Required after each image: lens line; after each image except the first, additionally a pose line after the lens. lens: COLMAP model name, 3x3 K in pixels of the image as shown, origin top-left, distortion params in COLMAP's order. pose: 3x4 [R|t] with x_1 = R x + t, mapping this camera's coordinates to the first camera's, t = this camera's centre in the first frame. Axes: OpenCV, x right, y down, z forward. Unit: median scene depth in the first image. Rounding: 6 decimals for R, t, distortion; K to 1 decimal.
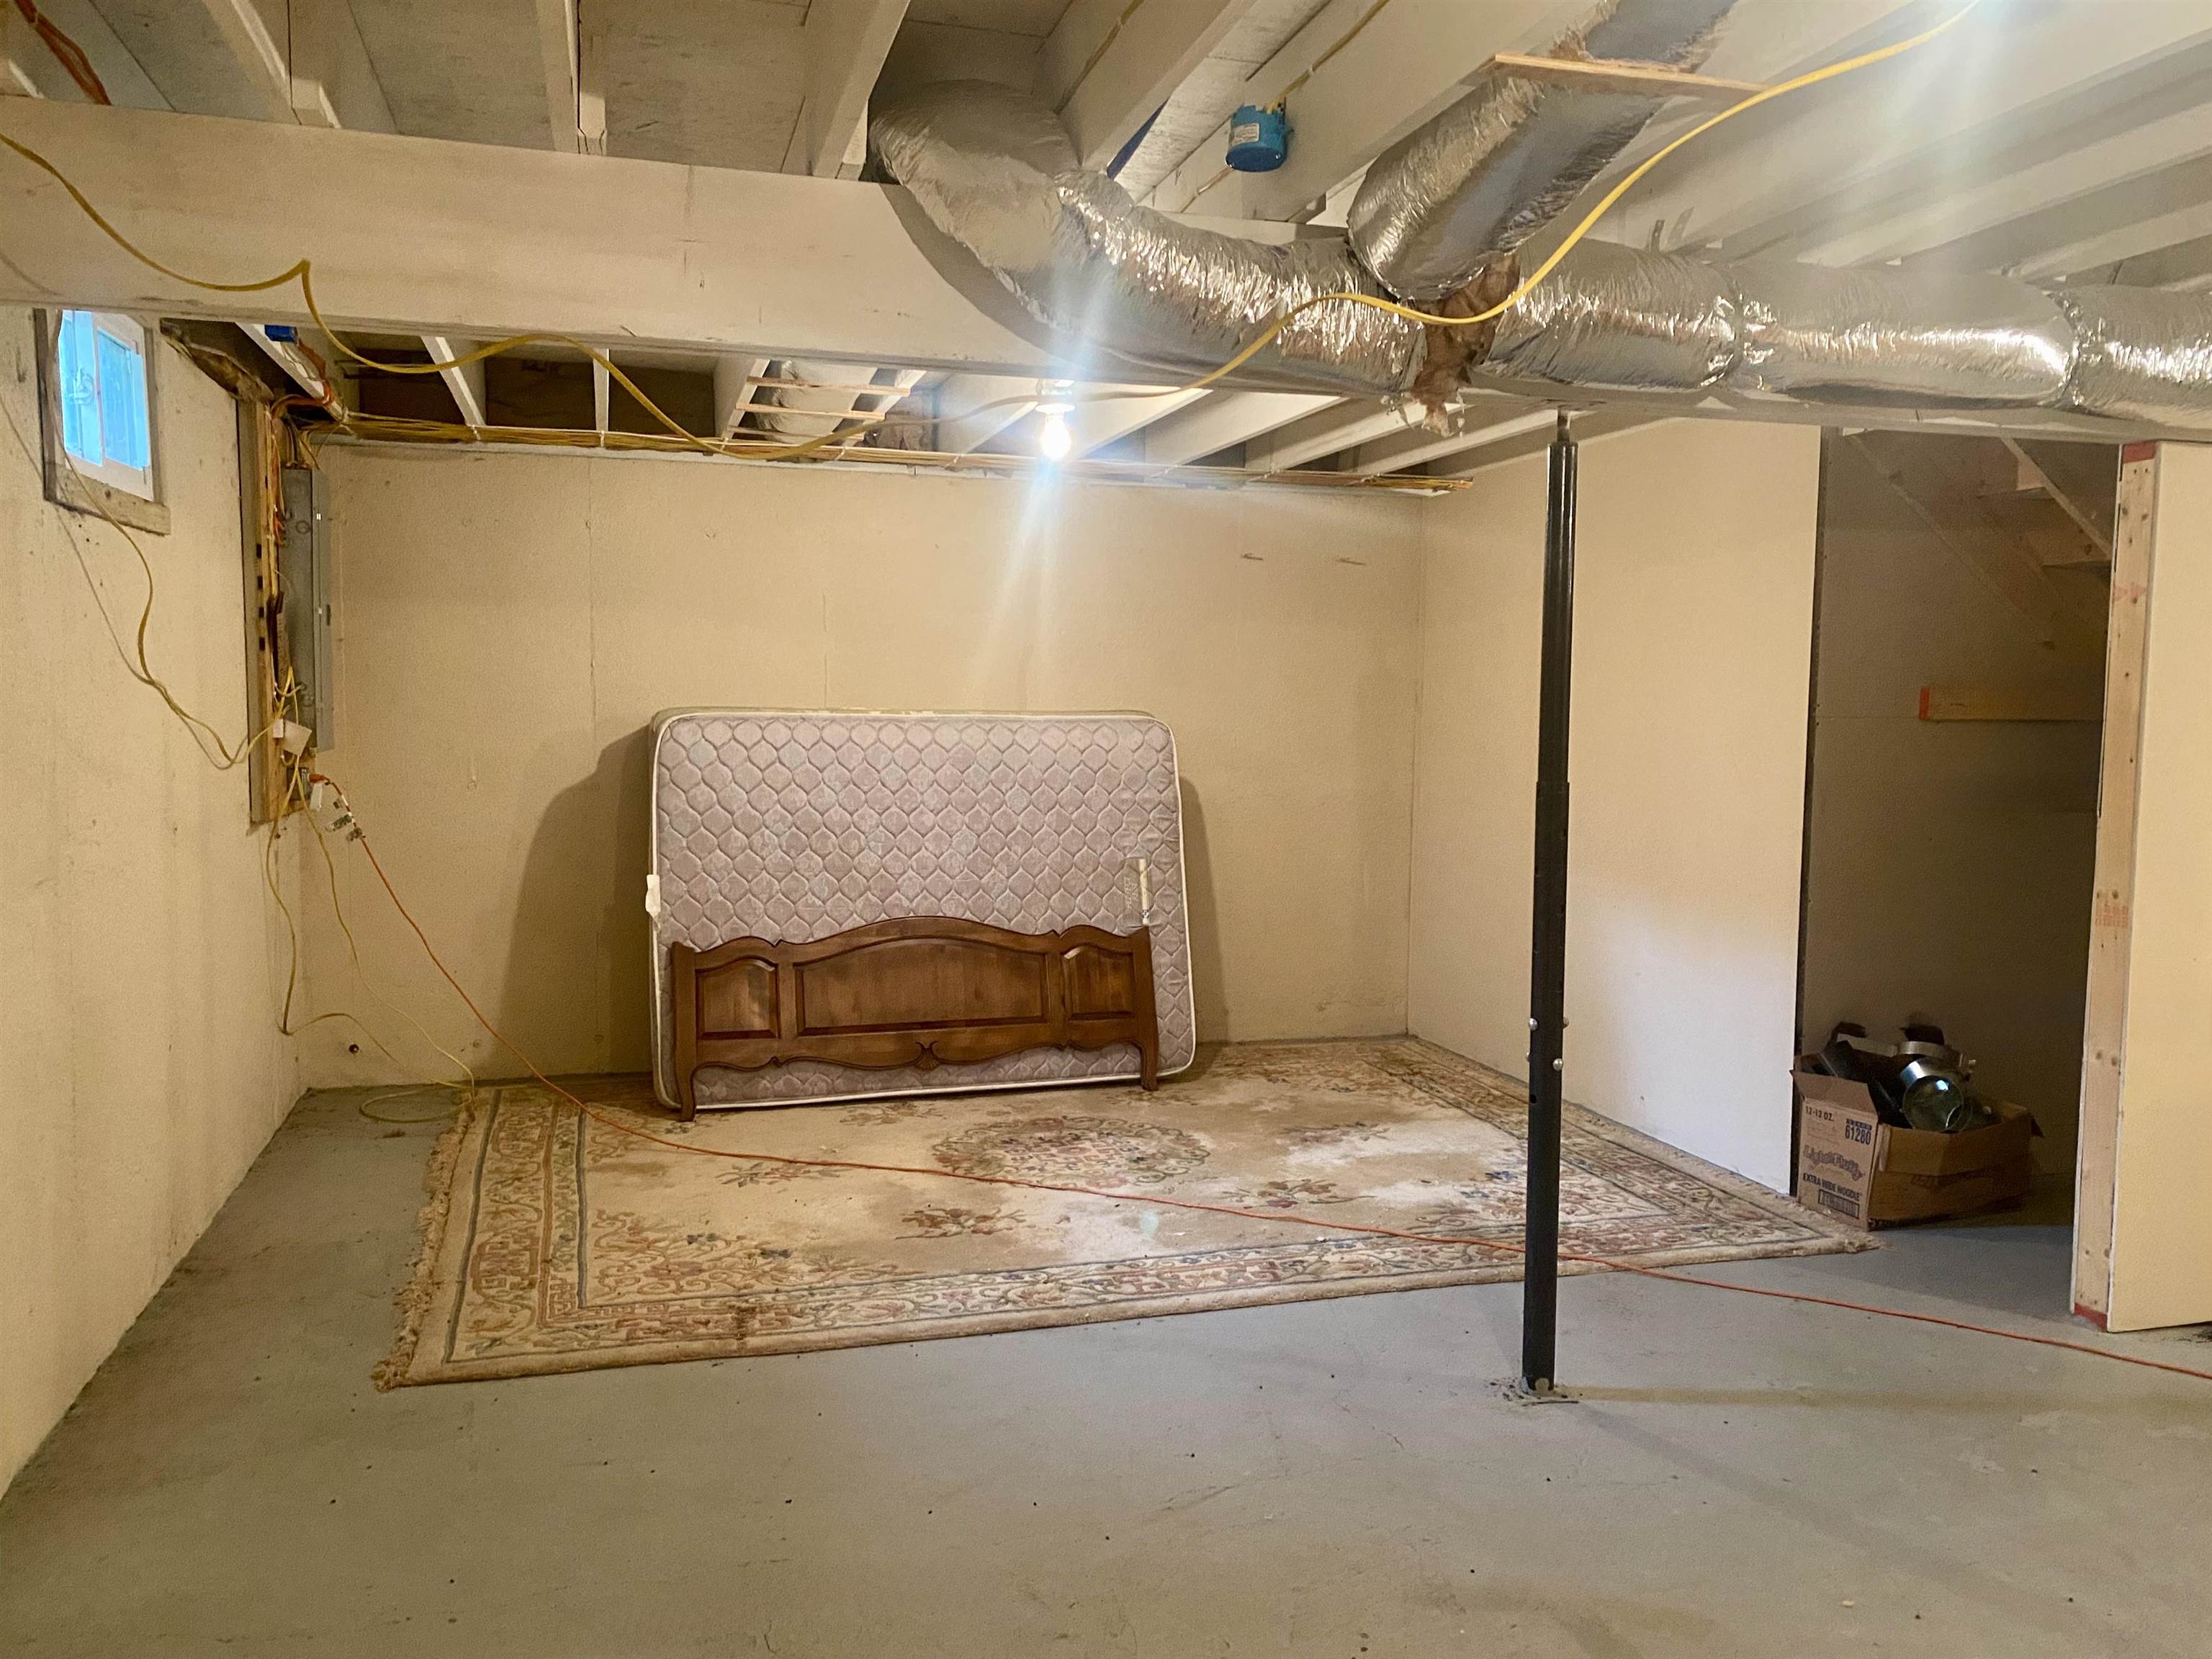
lens RADIAL K [[1686.1, 0, 1094.7], [0, 1686.1, 835.6], [0, 0, 1]] dist [0.013381, -0.015994]
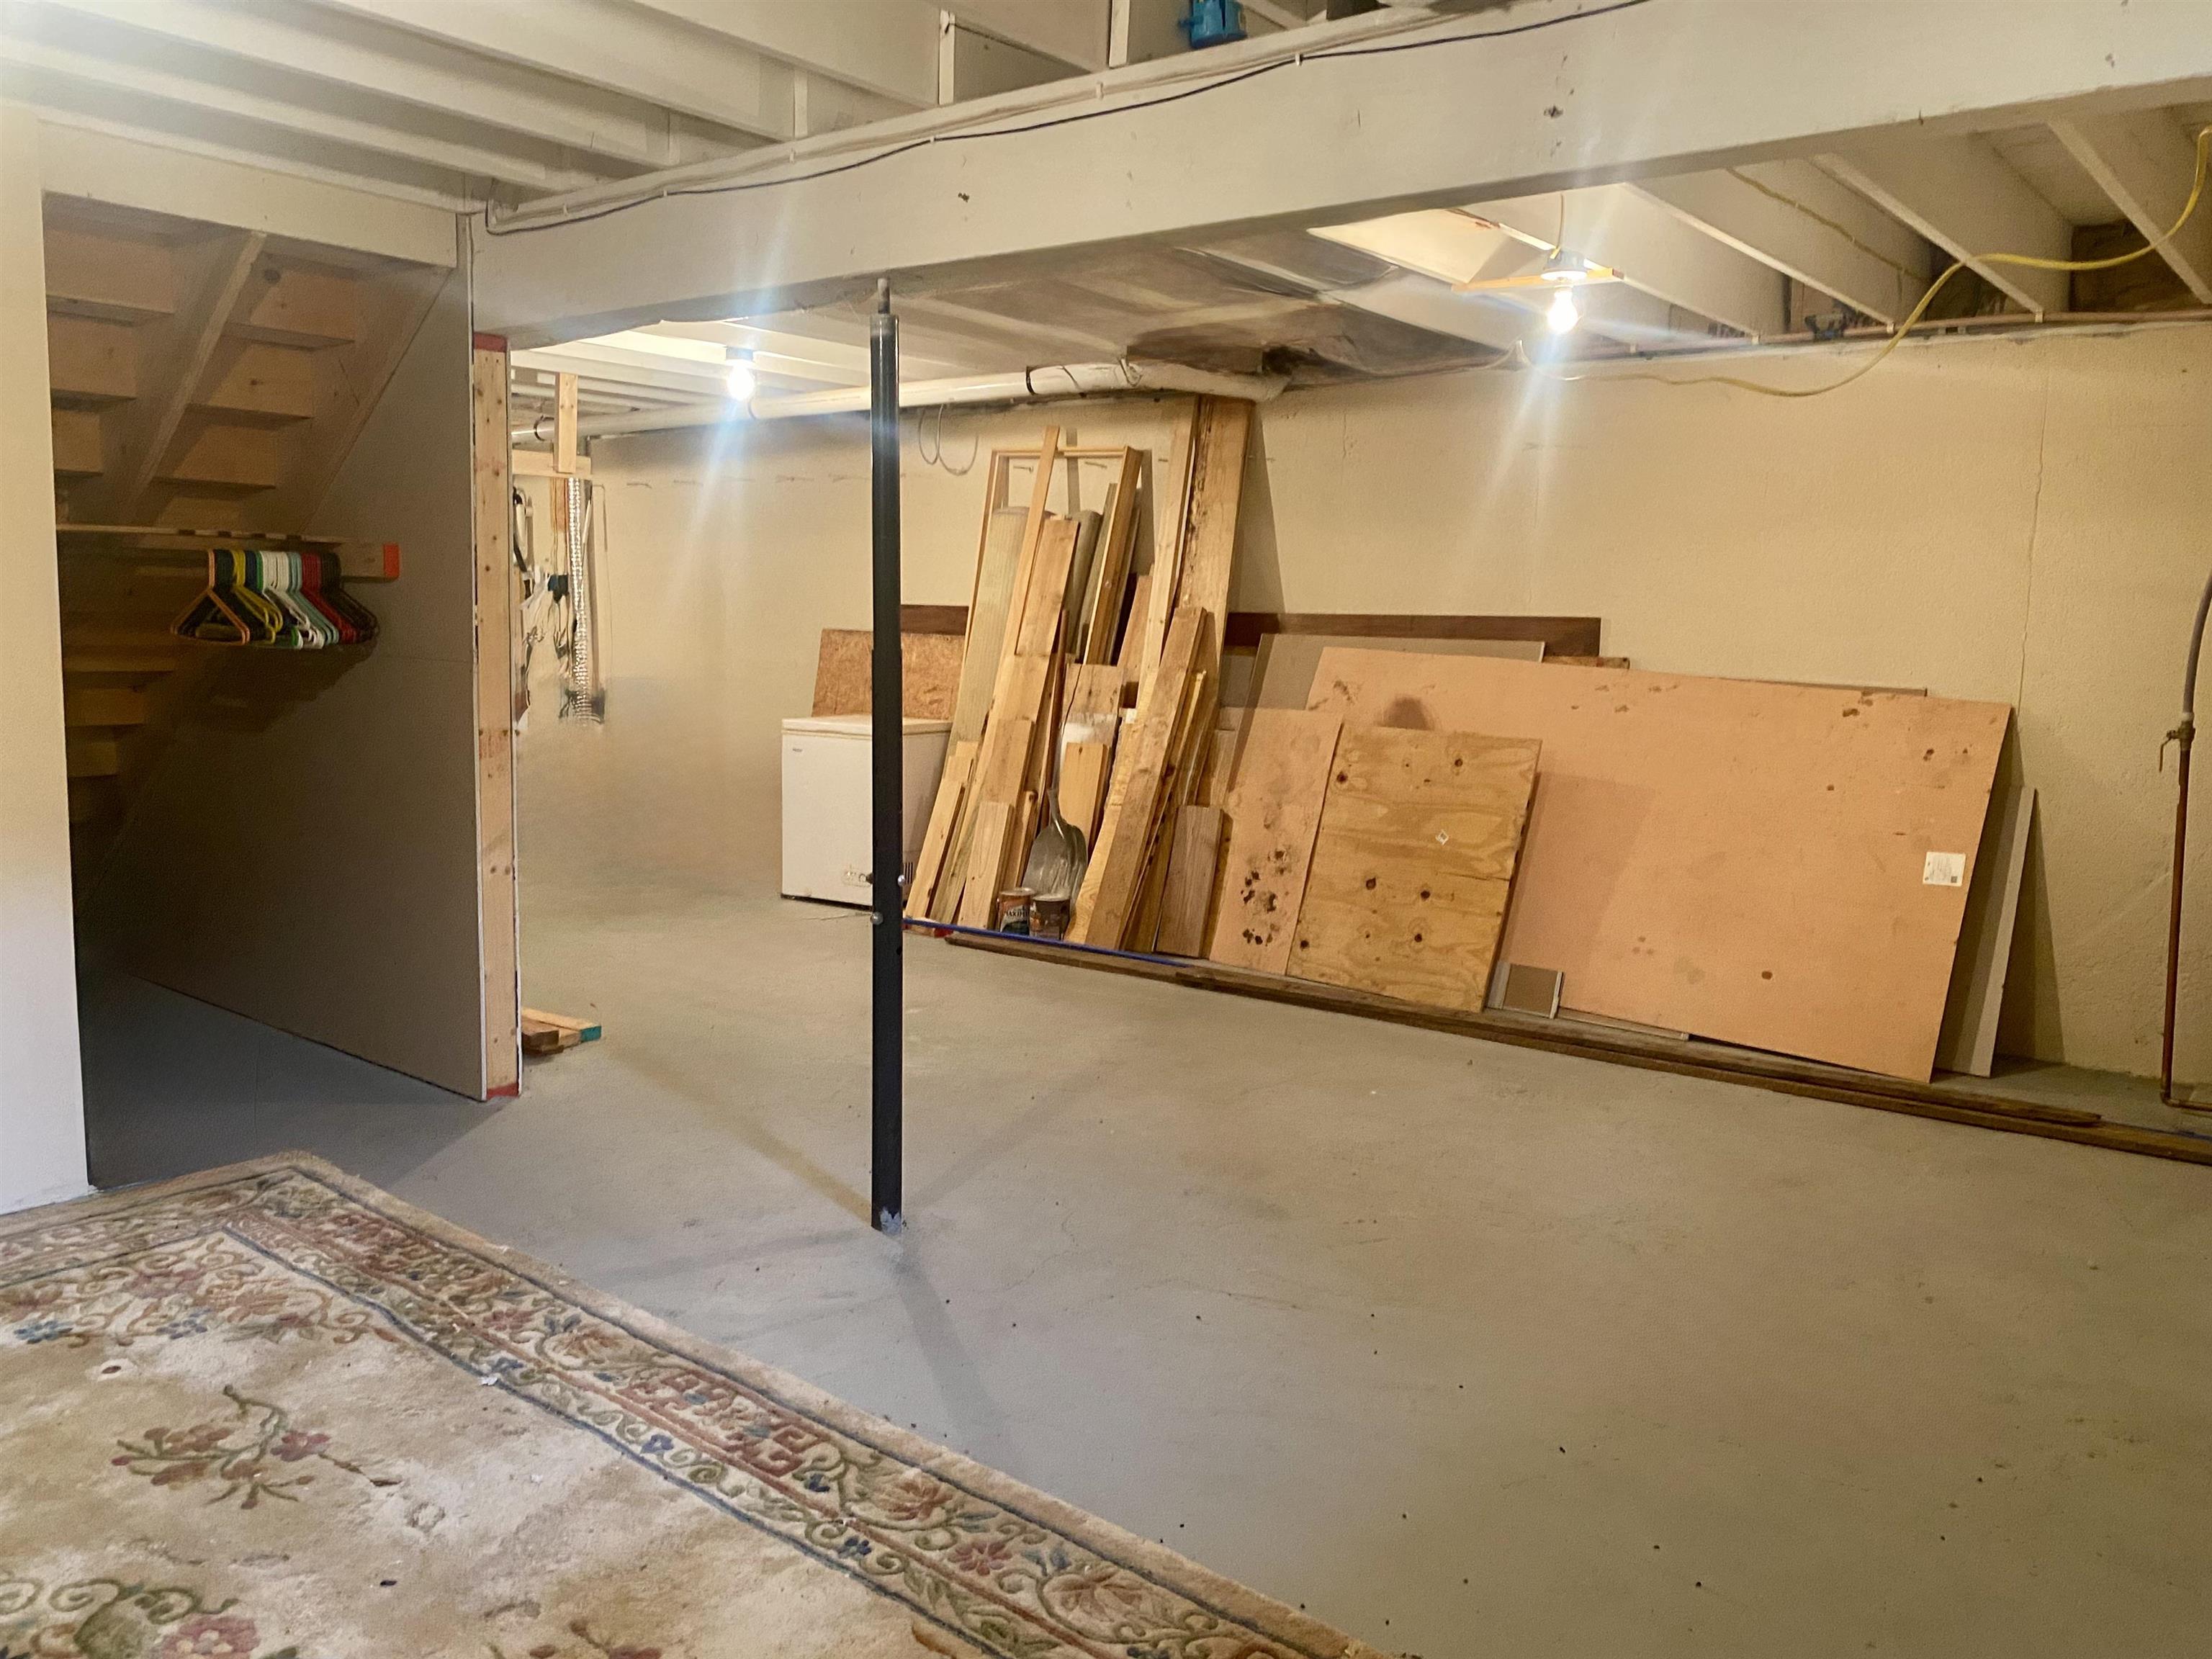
lens RADIAL K [[1686.1, 0, 1110.6], [0, 1686.1, 833.0], [0, 0, 1]] dist [0.013381, -0.015994]
pose [[-0.580750, -0.133353, 0.803085, -0.497342], [0.032930, 0.981837, 0.186848, -0.083611], [-0.813416, 0.134958, -0.565811, 1.128608]]
